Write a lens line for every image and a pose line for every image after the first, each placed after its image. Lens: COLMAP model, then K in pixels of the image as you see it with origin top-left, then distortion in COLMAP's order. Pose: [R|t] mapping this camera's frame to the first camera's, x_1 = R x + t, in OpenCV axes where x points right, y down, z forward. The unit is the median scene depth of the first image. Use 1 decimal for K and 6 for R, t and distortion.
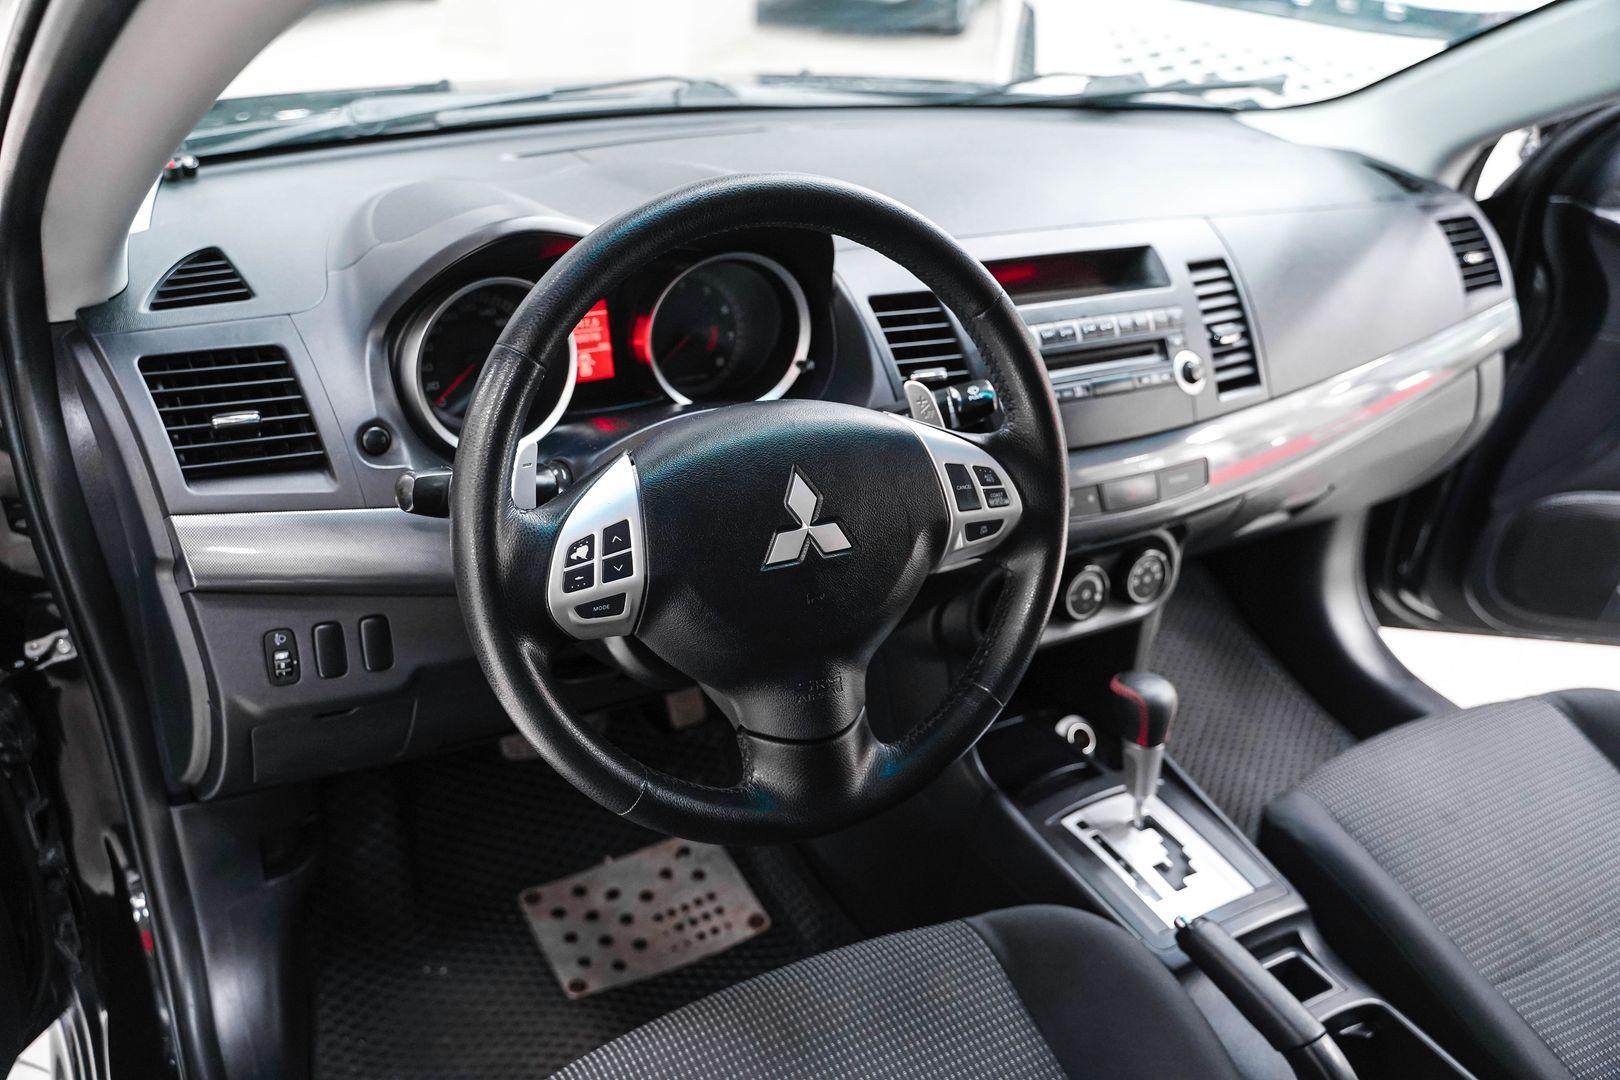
lens RADIAL K [[1313.4, 0, 808.9], [0, 1313.4, 531.2], [0, 0, 1]] dist [-0.120902, 0.095507]
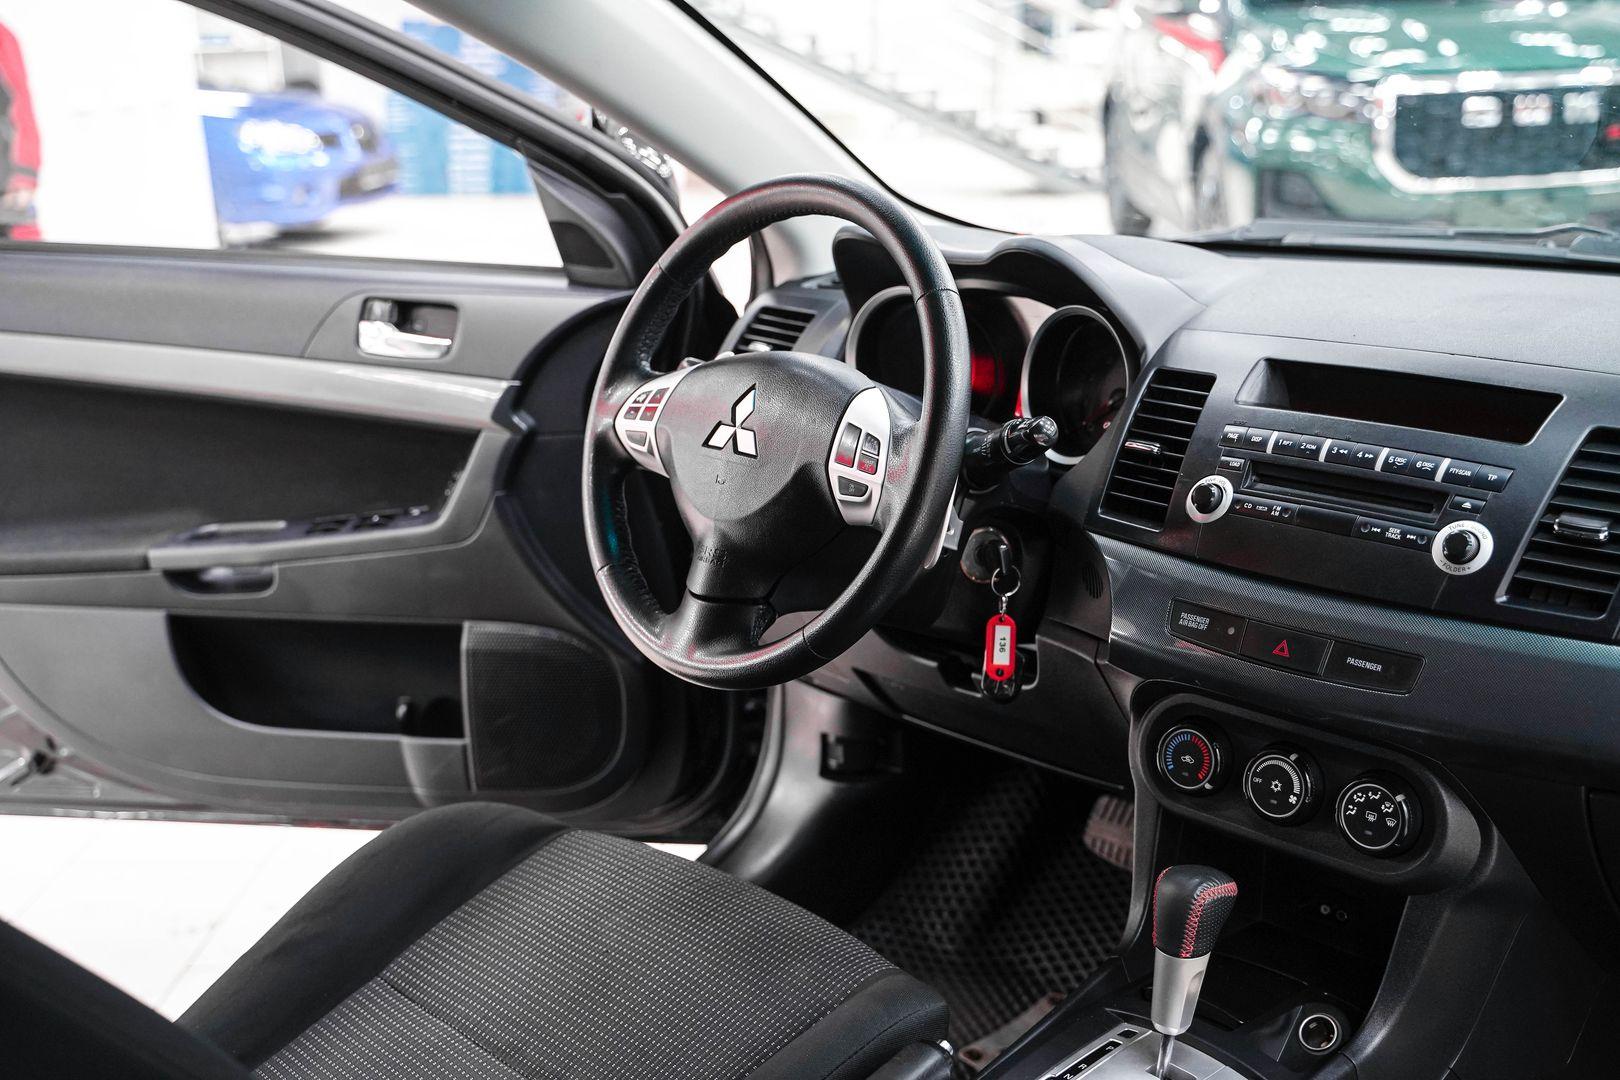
lens RADIAL K [[1757.1, 0, 810.0], [0, 1757.1, 540.0], [0, 0, 1]] dist [-0.011761, 0.052020]
pose [[0.258521, 0.189571, -0.947222, 1.130266], [-0.434412, 0.898627, 0.061283, -0.027858], [0.862817, 0.395642, 0.314666, 0.373729]]
